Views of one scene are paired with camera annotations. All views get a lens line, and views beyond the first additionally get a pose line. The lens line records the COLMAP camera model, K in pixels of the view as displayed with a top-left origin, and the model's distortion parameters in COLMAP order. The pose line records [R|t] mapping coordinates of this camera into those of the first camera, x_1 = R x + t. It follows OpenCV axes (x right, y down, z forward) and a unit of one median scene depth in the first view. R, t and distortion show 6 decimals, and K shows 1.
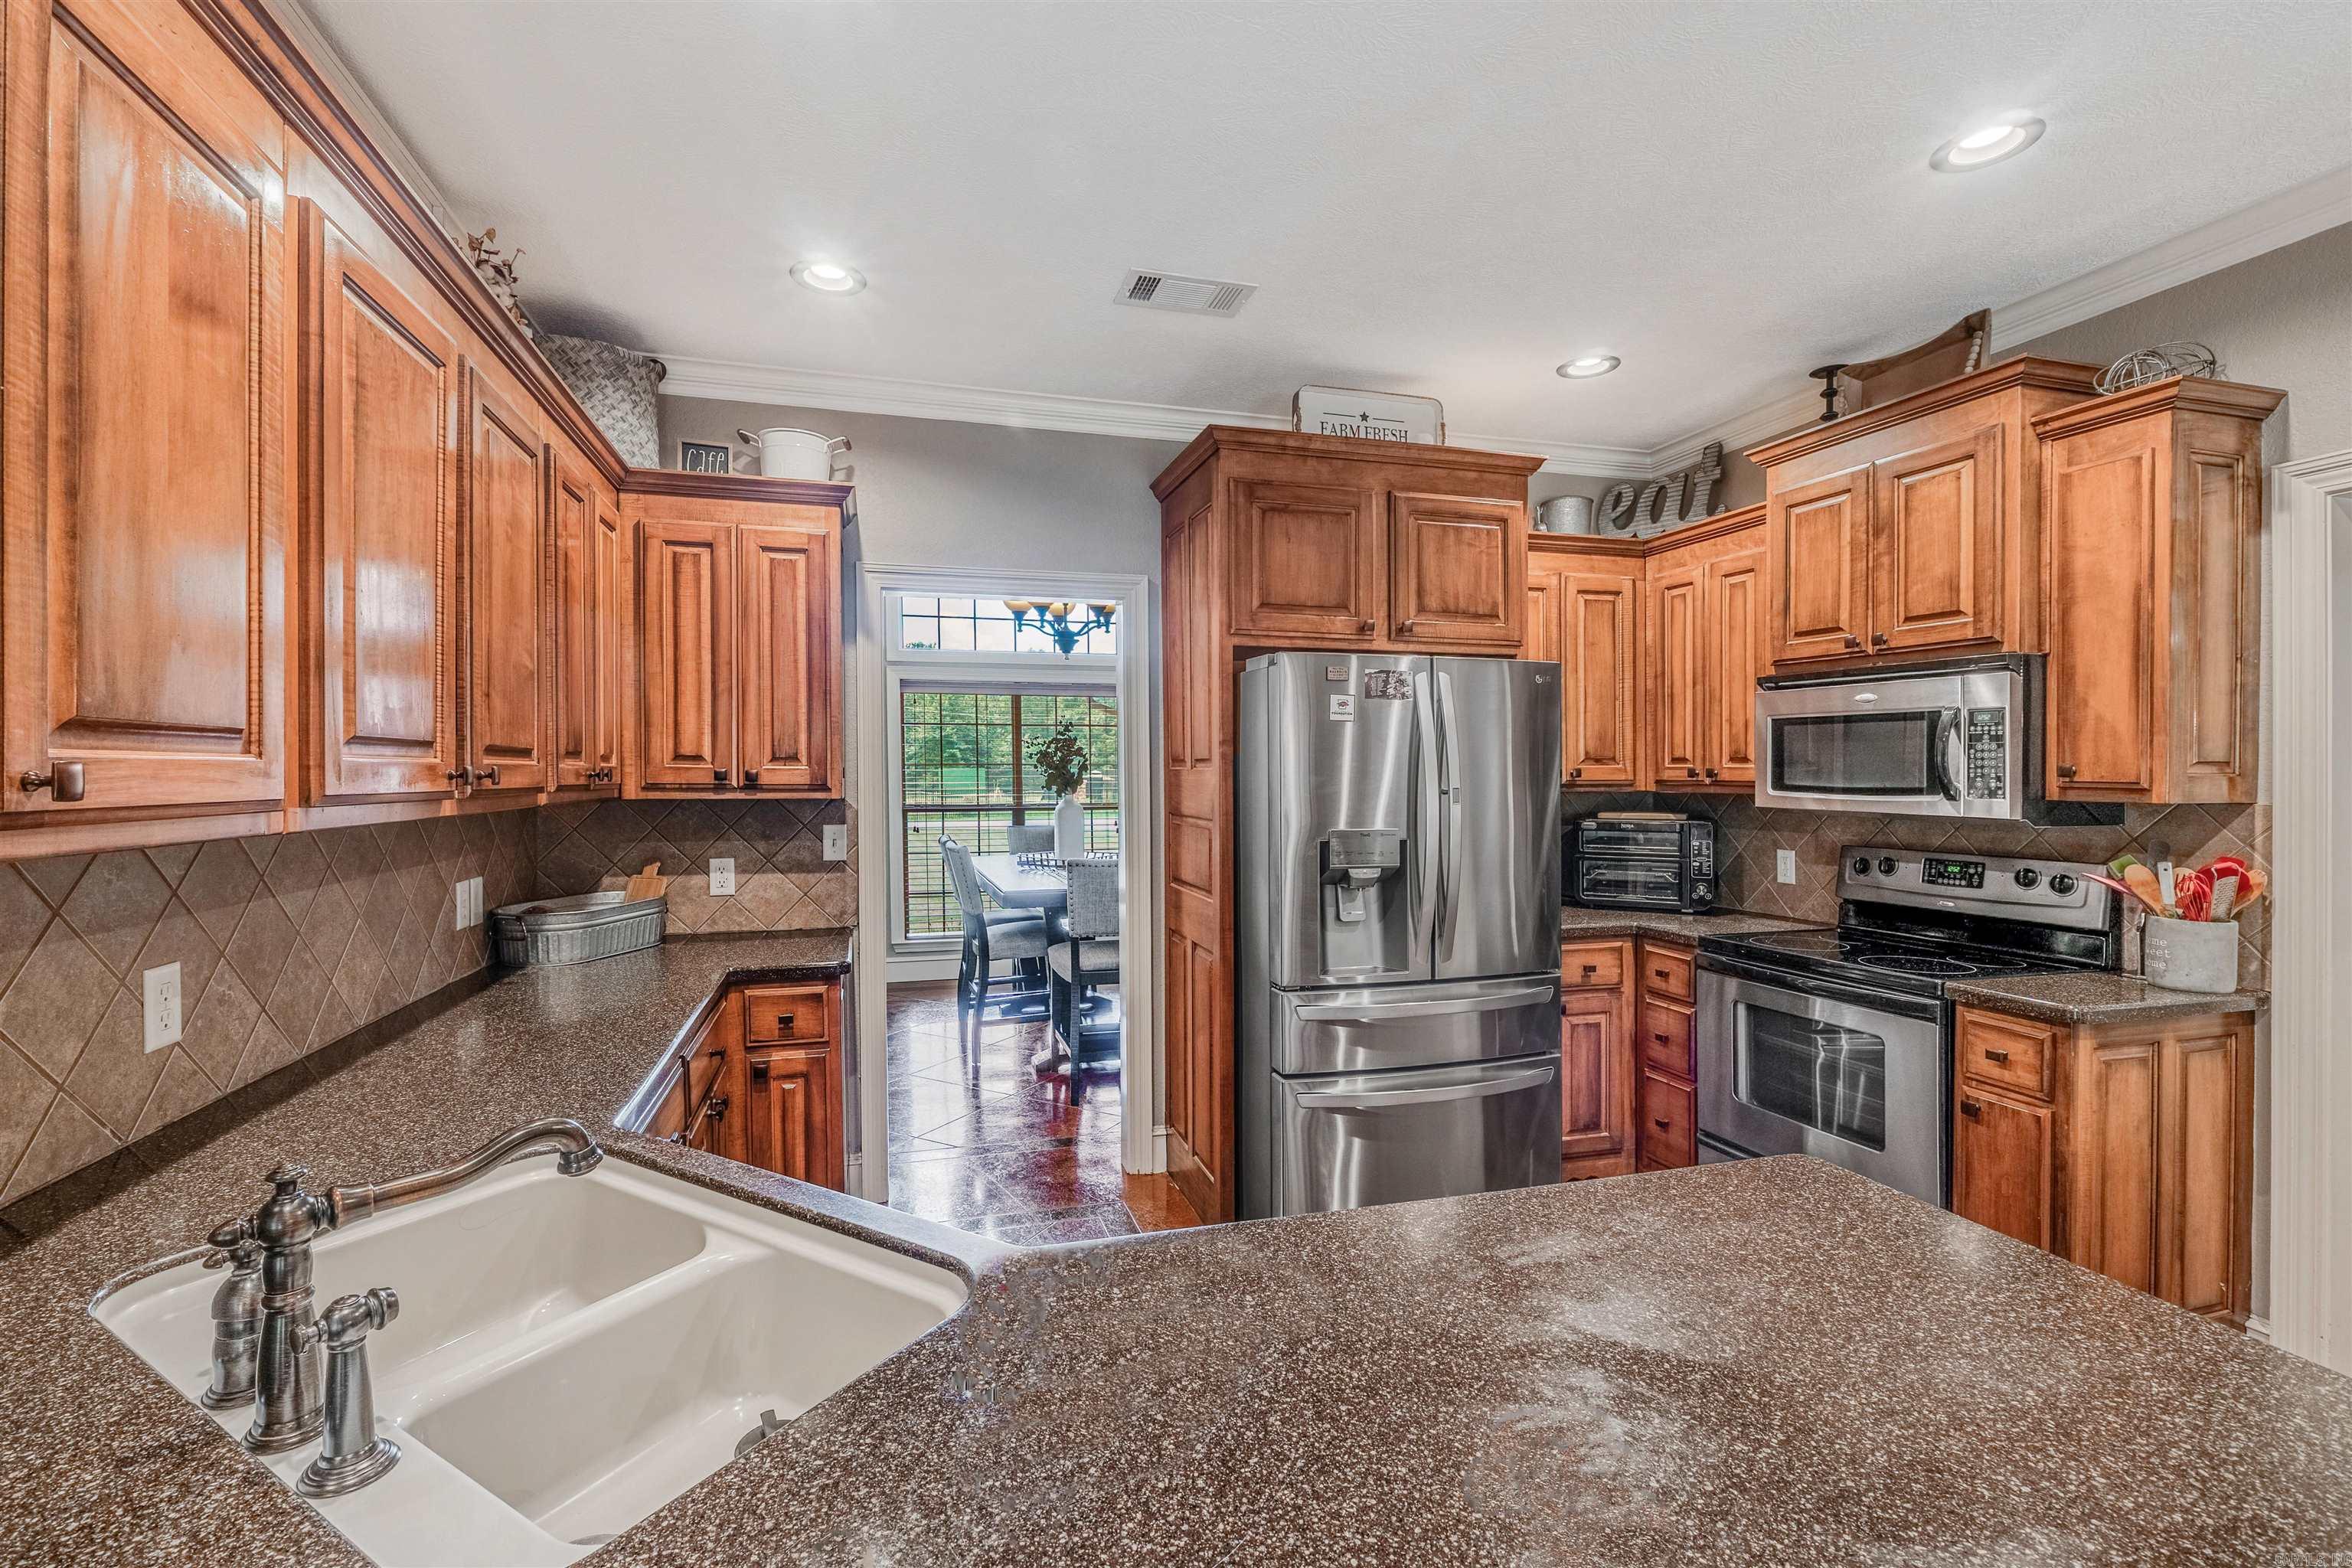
lens RADIAL K [[1028.3, 0, 1167.8], [0, 1028.3, 777.1], [0, 0, 1]] dist [-0.002618, -0.001015]
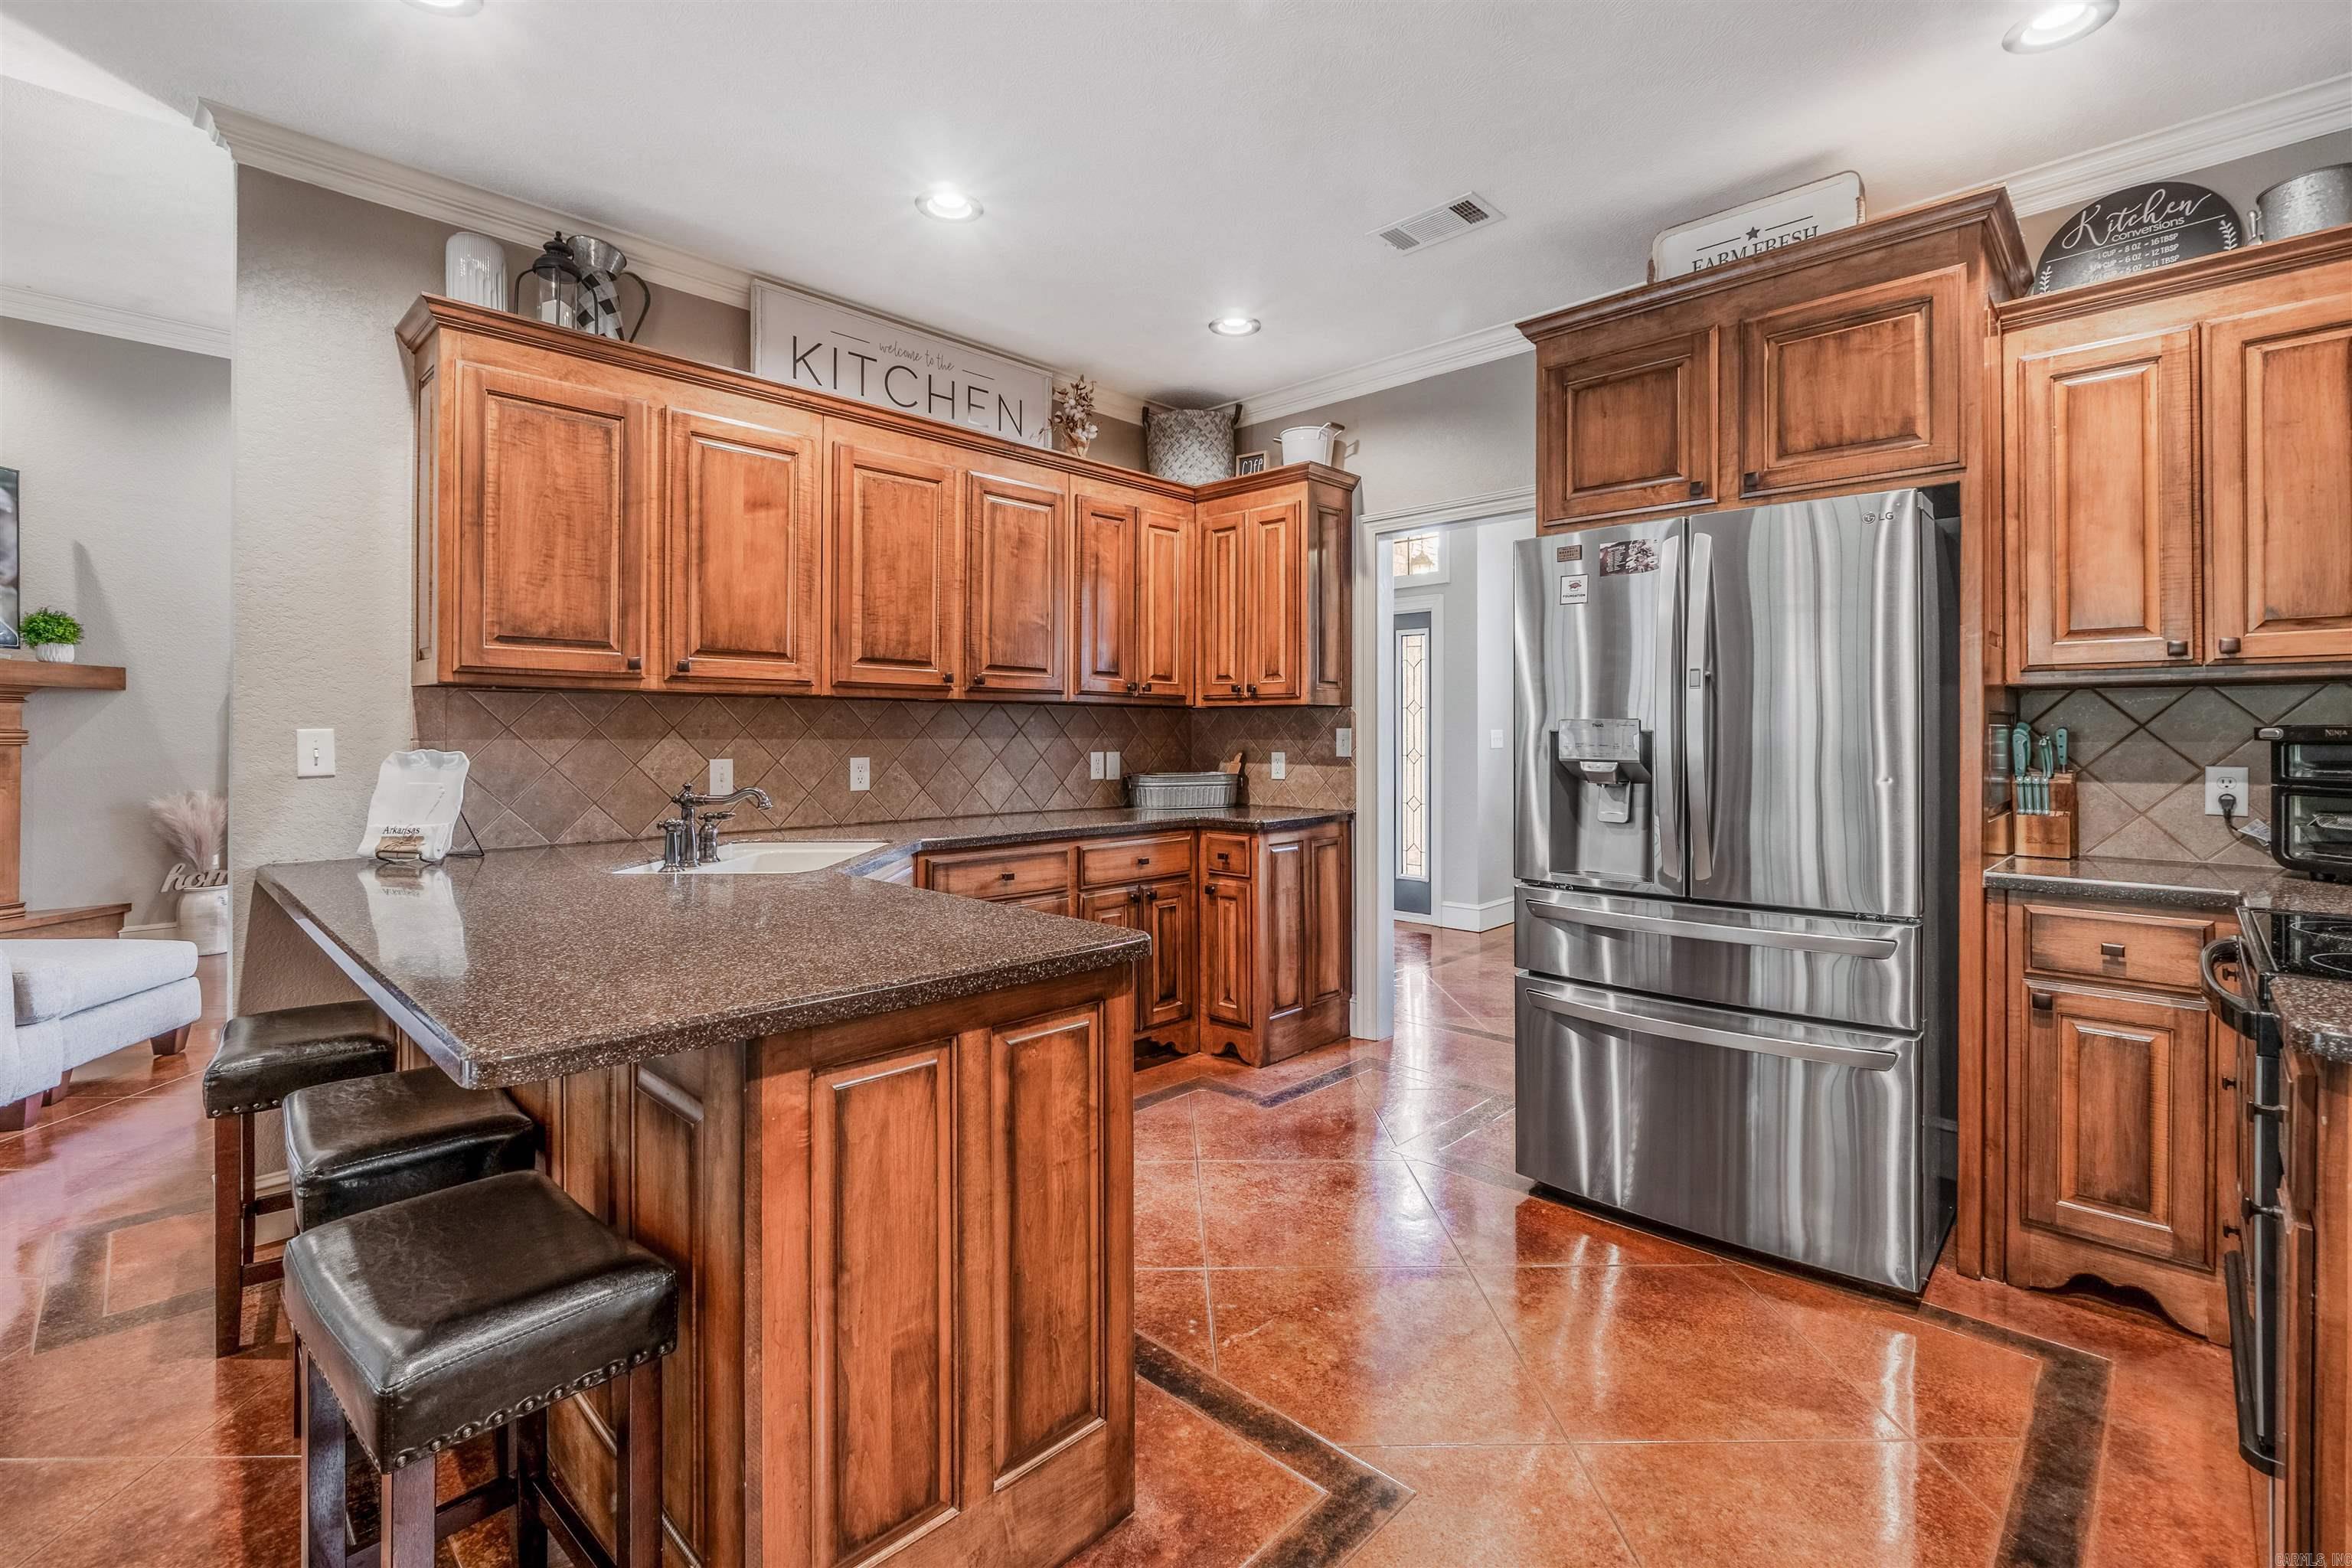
lens RADIAL K [[1060.9, 0, 1173.1], [0, 1060.9, 730.4], [0, 0, 1]] dist [0.000473, -0.001499]
pose [[0.496543, -0.003376, -0.868006, 0.826650], [-0.004486, 0.999969, -0.006456, 0.068781], [0.868001, 0.007100, 0.496513, 0.203572]]
